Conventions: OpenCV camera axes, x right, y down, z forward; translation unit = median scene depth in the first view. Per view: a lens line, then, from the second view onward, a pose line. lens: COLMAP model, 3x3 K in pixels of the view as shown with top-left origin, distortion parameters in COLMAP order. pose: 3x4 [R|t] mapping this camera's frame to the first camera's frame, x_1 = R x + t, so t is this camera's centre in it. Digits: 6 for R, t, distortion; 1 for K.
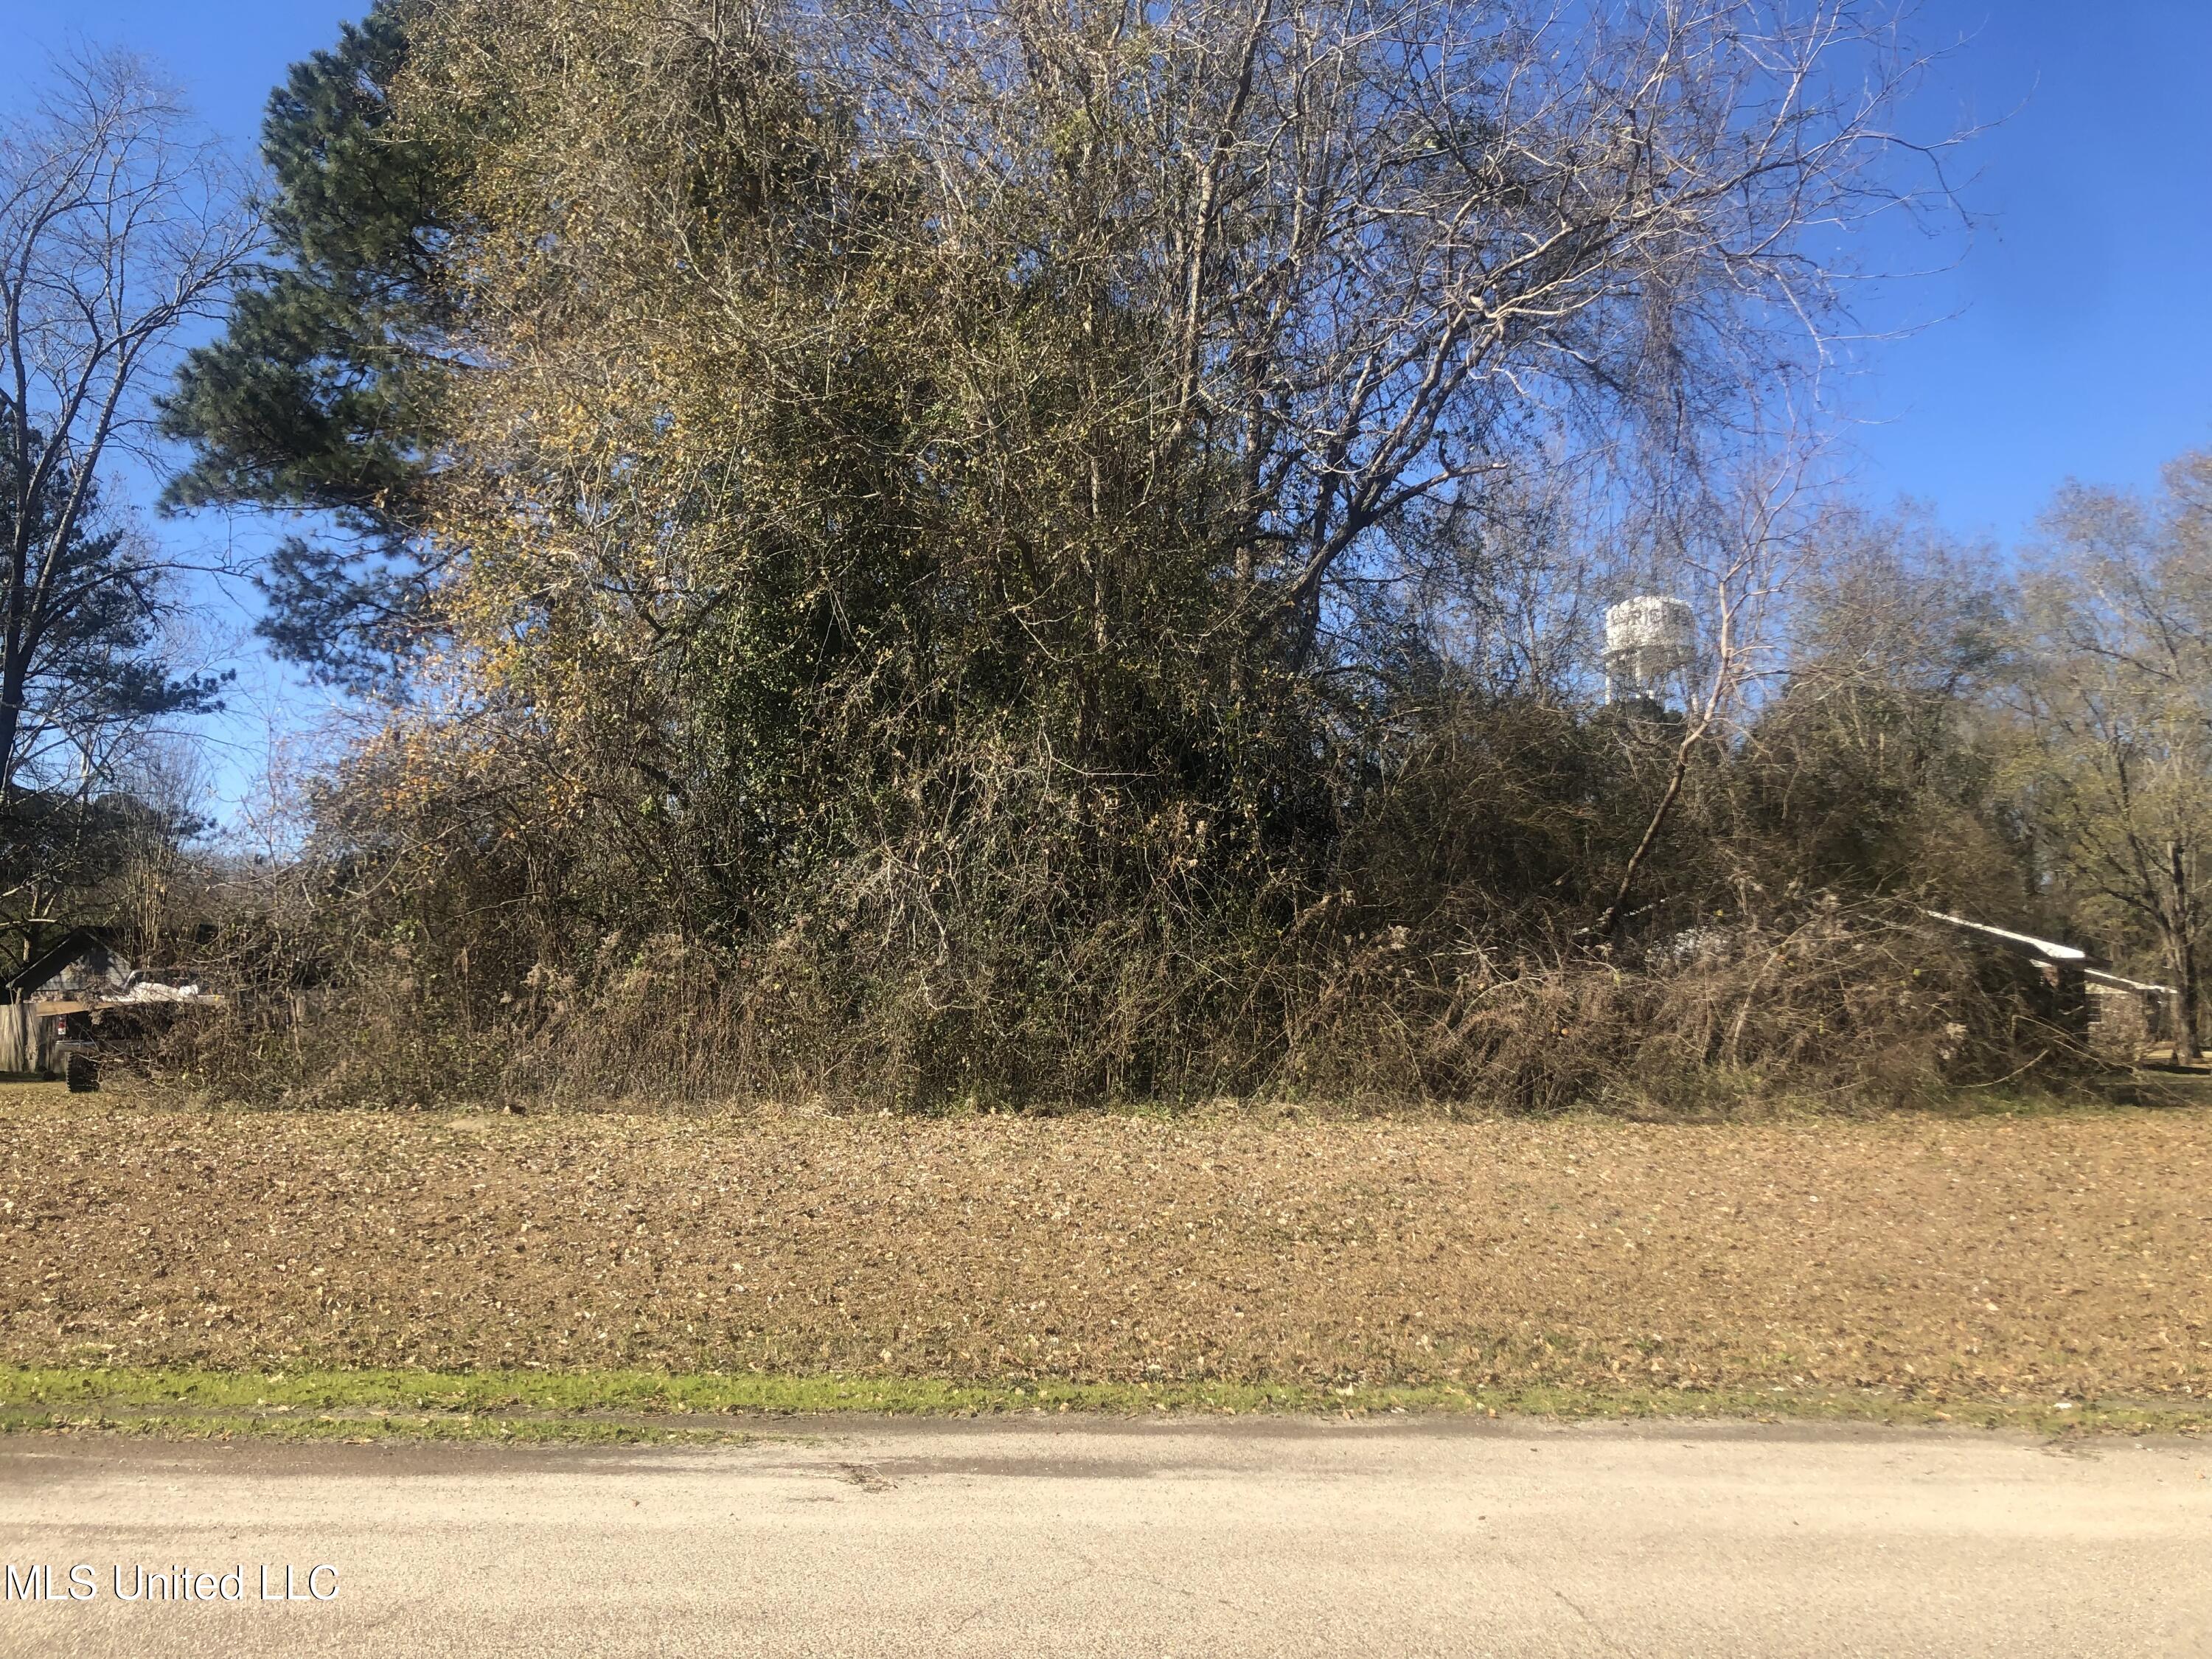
lens RADIAL K [[2055.3, 0, 1135.6], [0, 2055.3, 822.1], [0, 0, 1]] dist [0.079573, -0.287547]
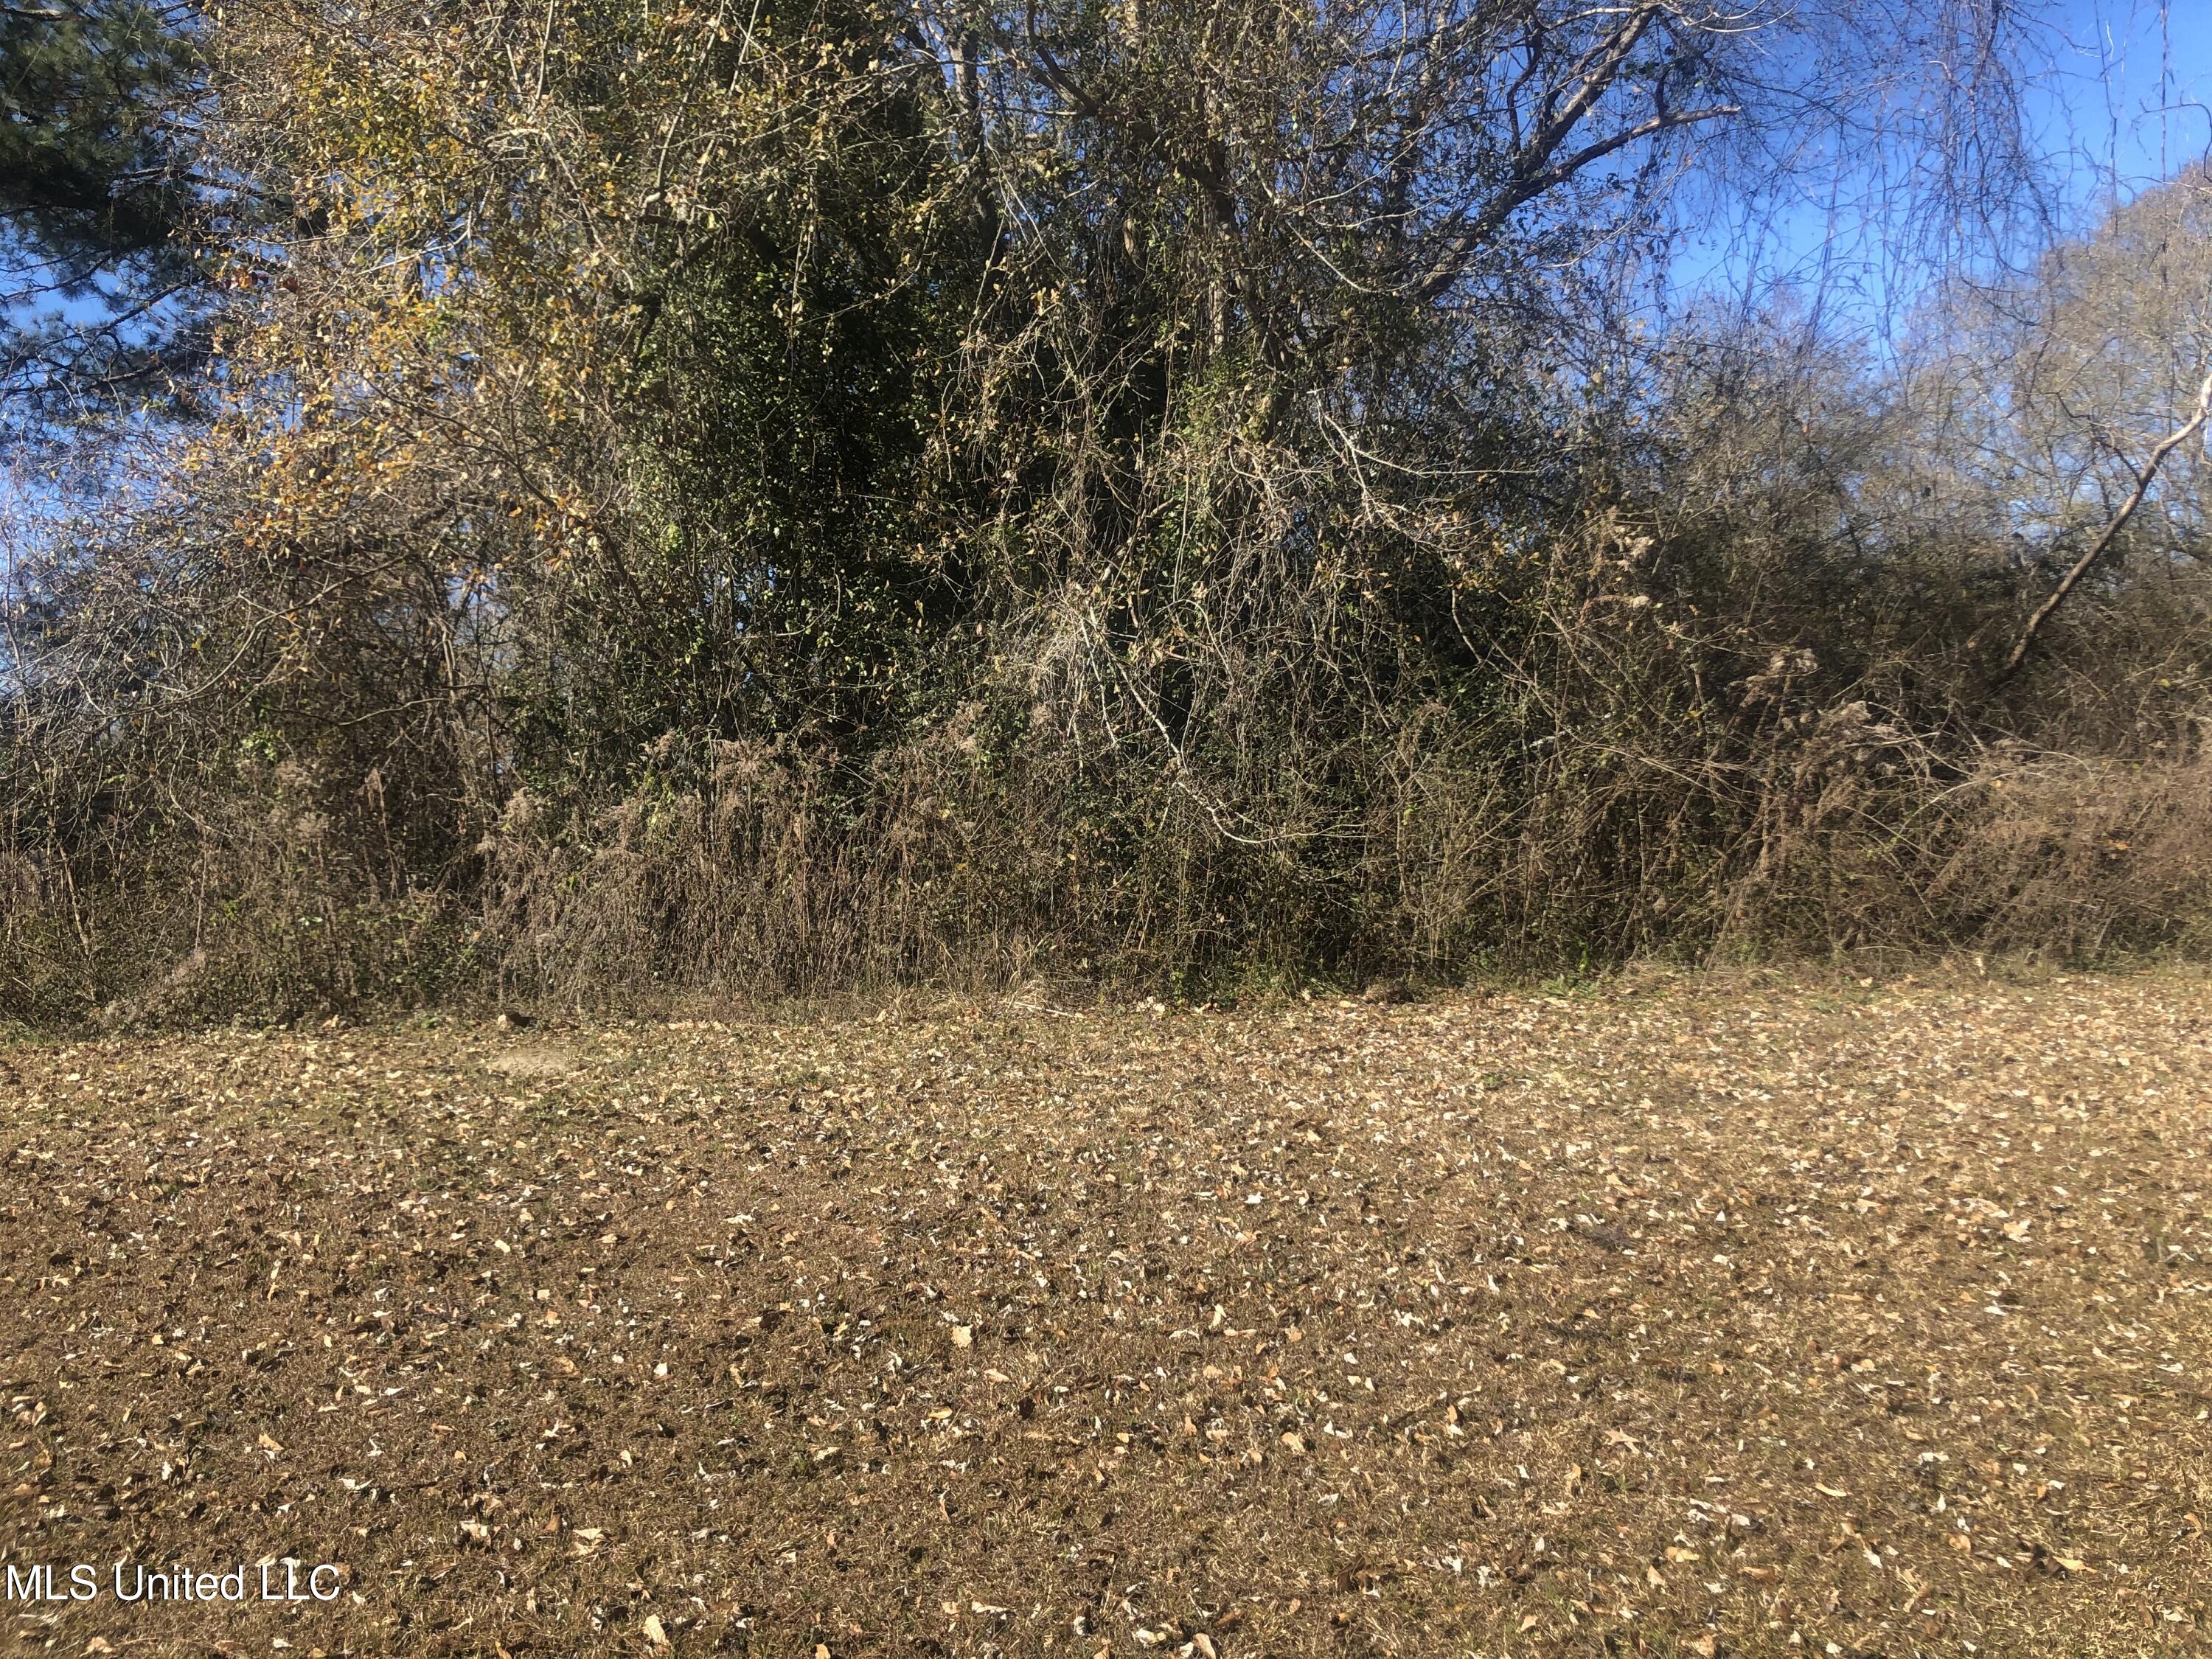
lens RADIAL K [[1946.9, 0, 1106.5], [0, 1946.9, 888.3], [0, 0, 1]] dist [0.000206, -0.000106]
pose [[0.985335, -0.028338, 0.168259, -0.106003], [0.009925, 0.993962, 0.109276, 0.017675], [-0.170340, -0.106003, 0.979667, 0.190124]]
